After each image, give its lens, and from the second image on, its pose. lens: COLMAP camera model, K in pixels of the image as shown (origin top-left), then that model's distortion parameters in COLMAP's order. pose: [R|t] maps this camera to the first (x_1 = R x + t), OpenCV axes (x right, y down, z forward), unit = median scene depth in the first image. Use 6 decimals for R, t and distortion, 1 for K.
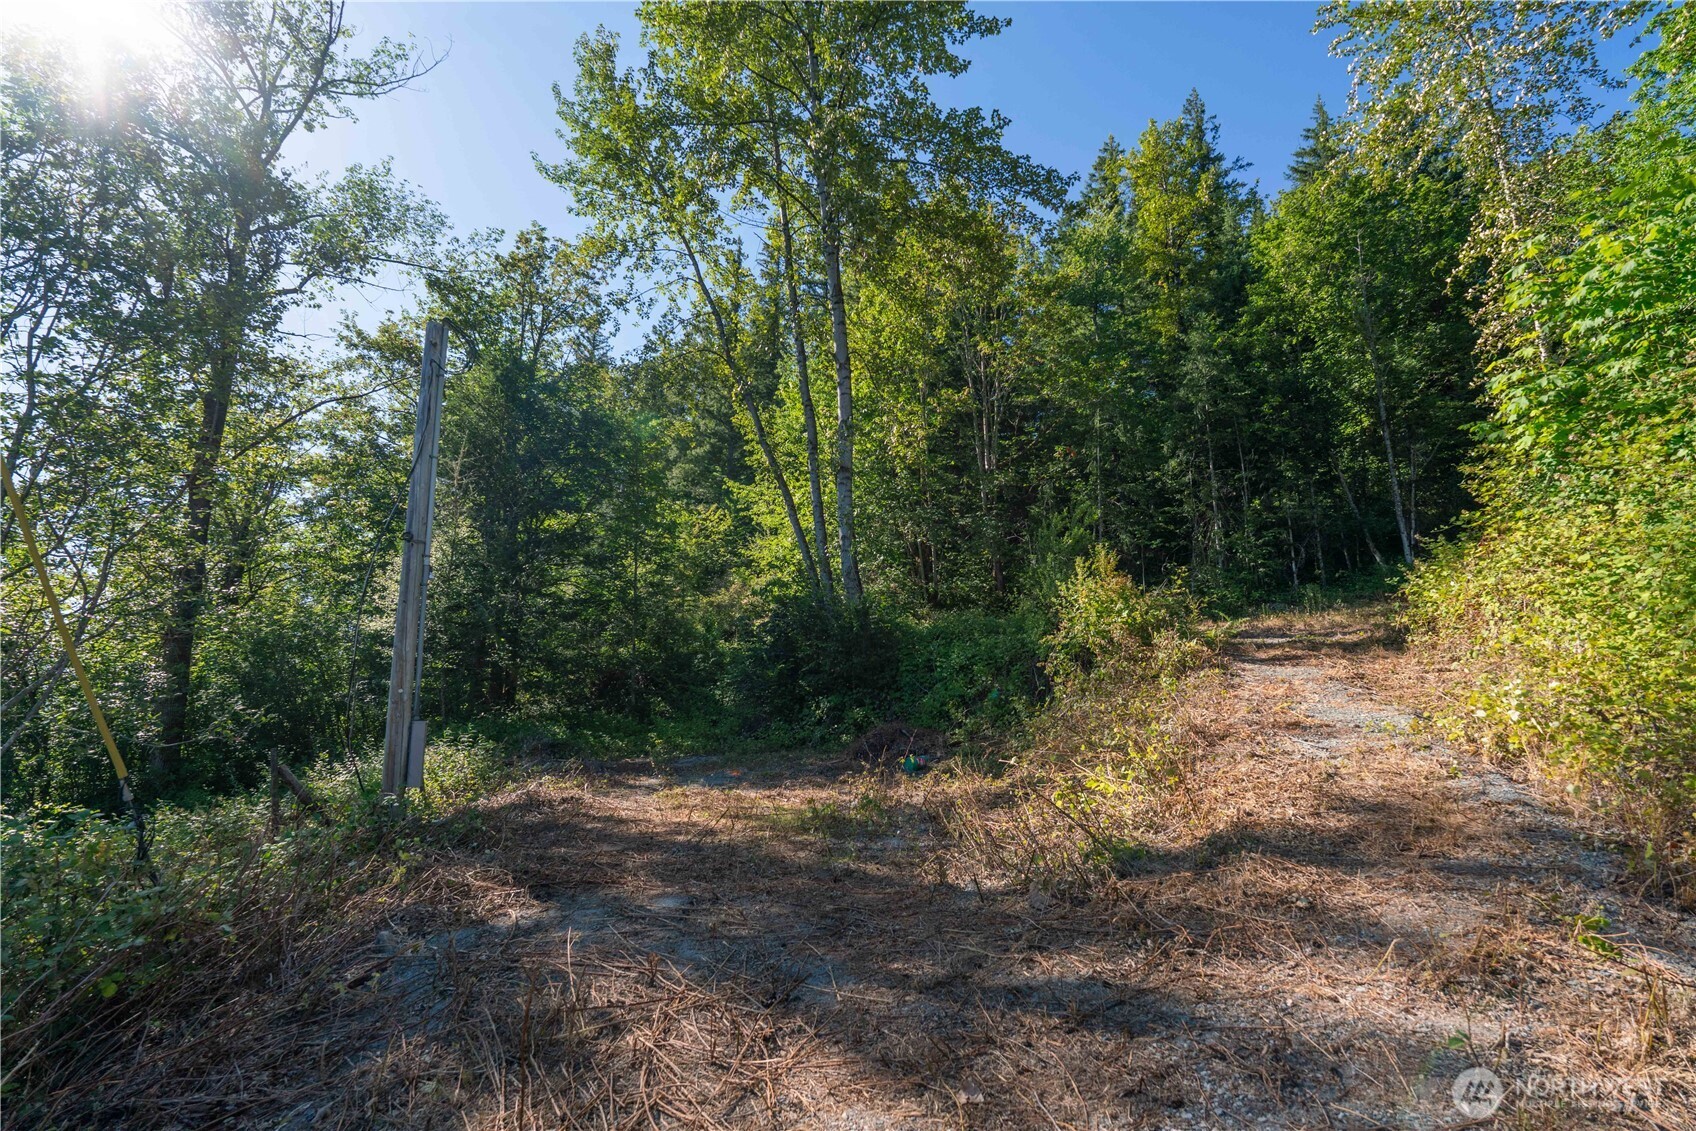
lens RADIAL K [[739.5, 0, 839.8], [0, 739.5, 570.6], [0, 0, 1]] dist [-0.004968, 0.001676]
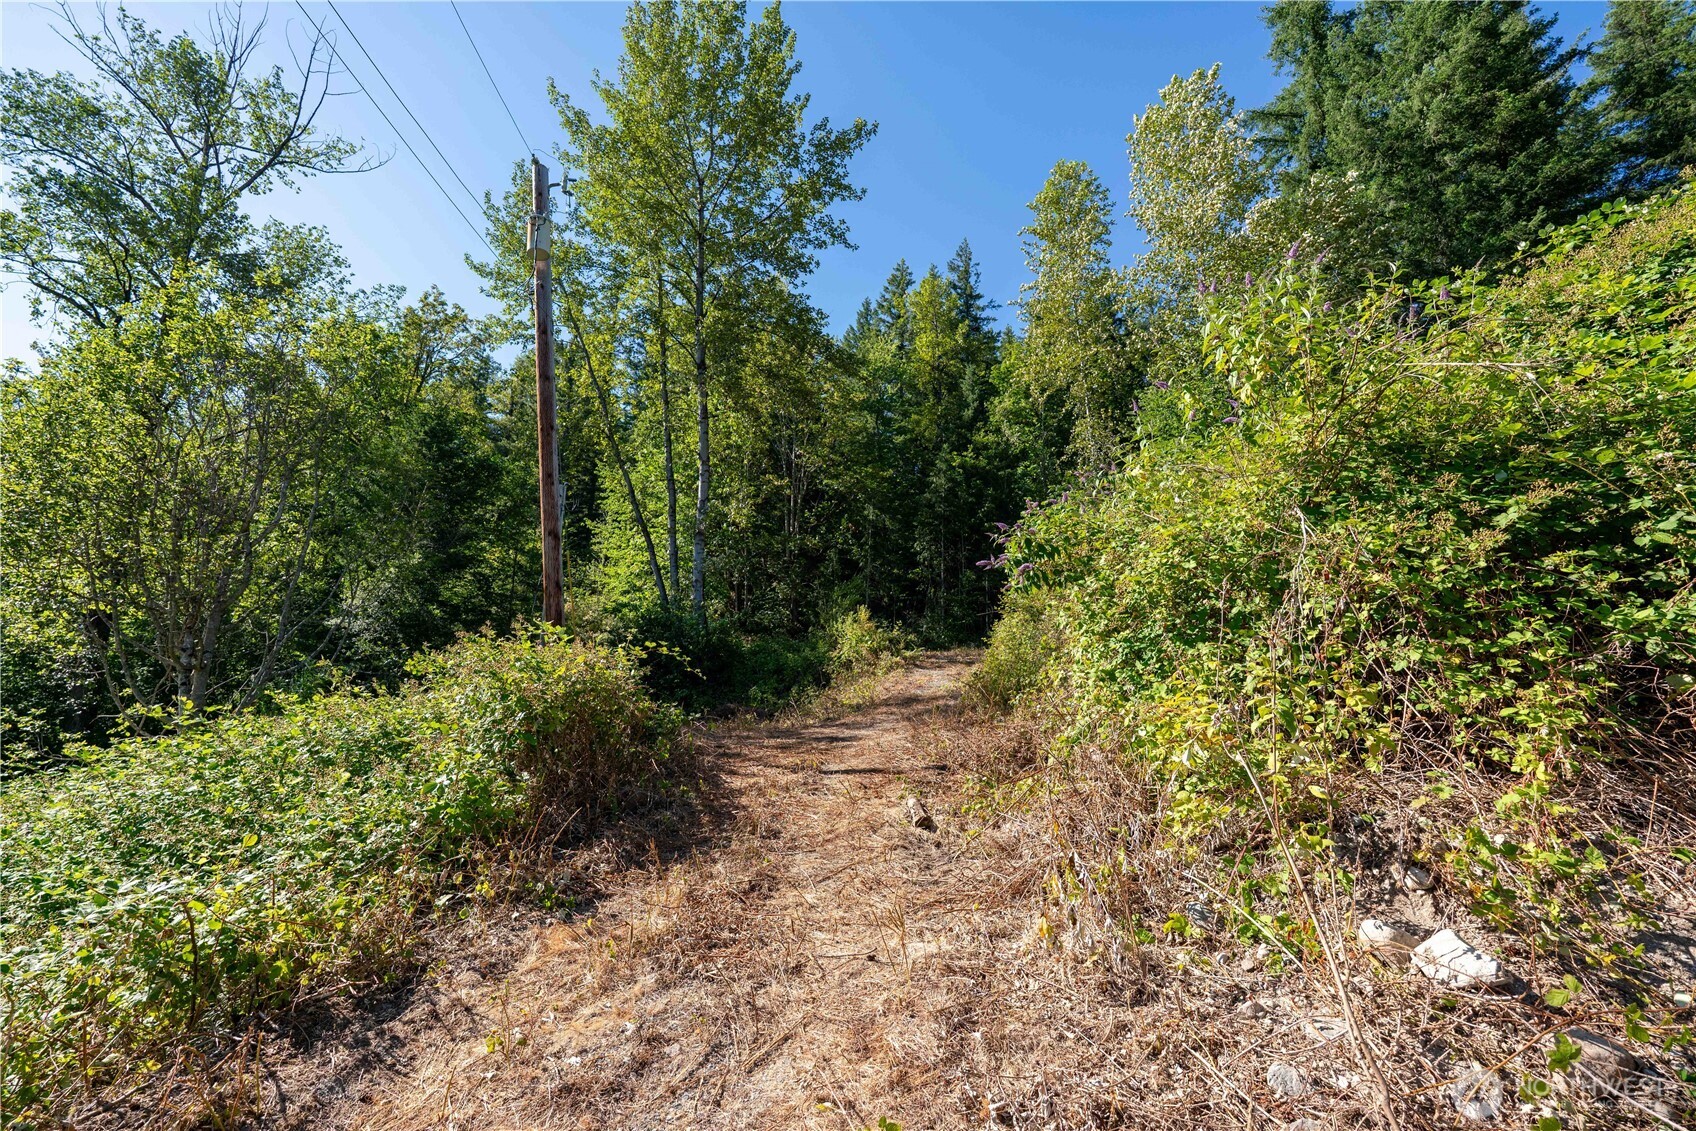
lens RADIAL K [[739.5, 0, 837.9], [0, 739.5, 569.2], [0, 0, 1]] dist [-0.004968, 0.001676]
pose [[0.956062, 0.081196, 0.281694, -0.115502], [-0.071683, 0.996460, -0.043931, -0.019210], [-0.284264, 0.021808, 0.958498, -0.383163]]
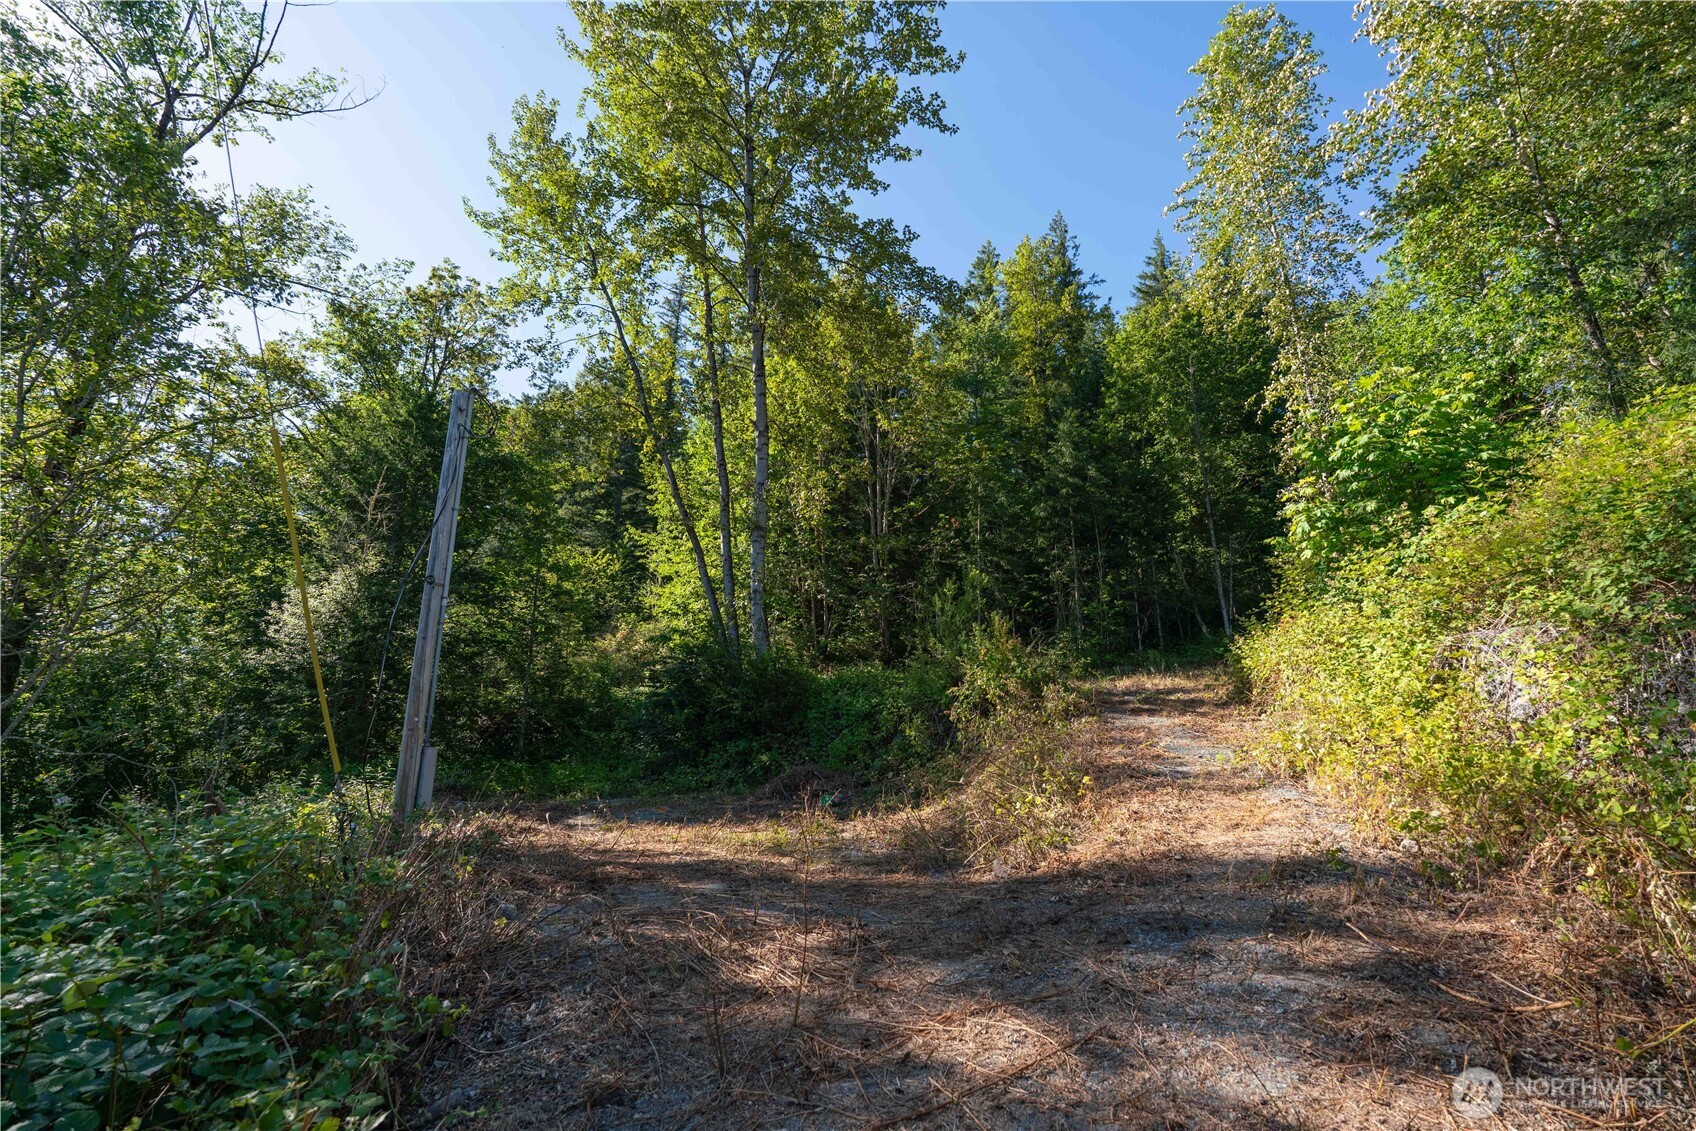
lens RADIAL K [[739.5, 0, 840.6], [0, 739.5, 565.0], [0, 0, 1]] dist [-0.004968, 0.001676]
pose [[0.983309, 0.055378, 0.173311, -0.050324], [-0.041938, 0.995890, -0.080271, -0.001230], [-0.177044, 0.071663, 0.981590, -0.059757]]
